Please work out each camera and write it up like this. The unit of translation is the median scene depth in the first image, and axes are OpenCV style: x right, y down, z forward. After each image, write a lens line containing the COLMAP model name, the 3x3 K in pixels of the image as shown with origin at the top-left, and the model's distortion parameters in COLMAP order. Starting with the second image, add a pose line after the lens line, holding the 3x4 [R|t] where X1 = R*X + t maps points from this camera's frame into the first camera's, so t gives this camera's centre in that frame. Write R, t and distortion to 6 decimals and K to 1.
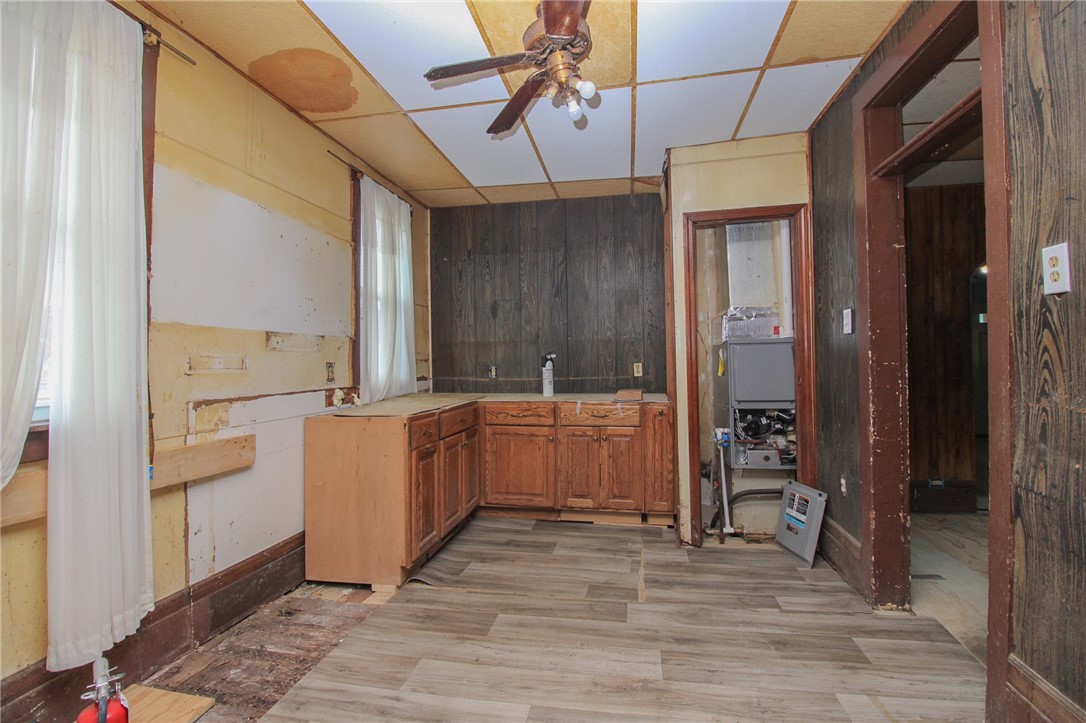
lens RADIAL K [[517.4, 0, 523.5], [0, 517.4, 354.5], [0, 0, 1]] dist [-0.014939, -0.002451]
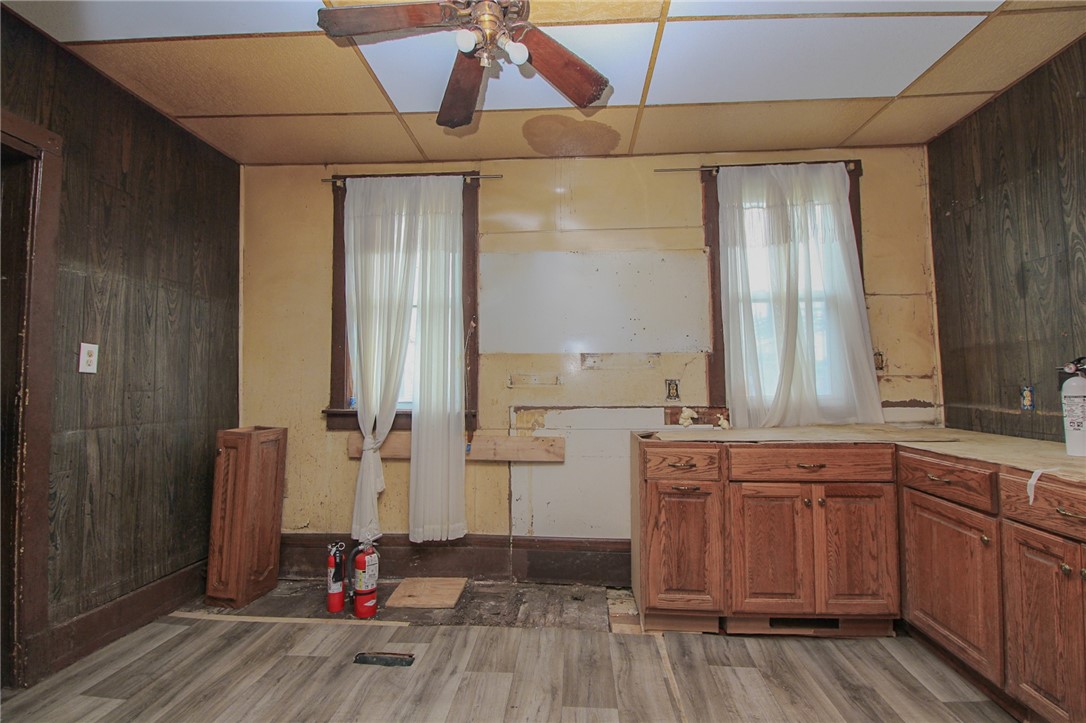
lens RADIAL K [[517.4, 0, 539.2], [0, 517.4, 354.8], [0, 0, 1]] dist [-0.014939, -0.002451]
pose [[0.126568, -0.042986, -0.991026, 0.544497], [0.014418, 0.999035, -0.041492, 0.005575], [0.991853, -0.009037, 0.127065, 0.602598]]
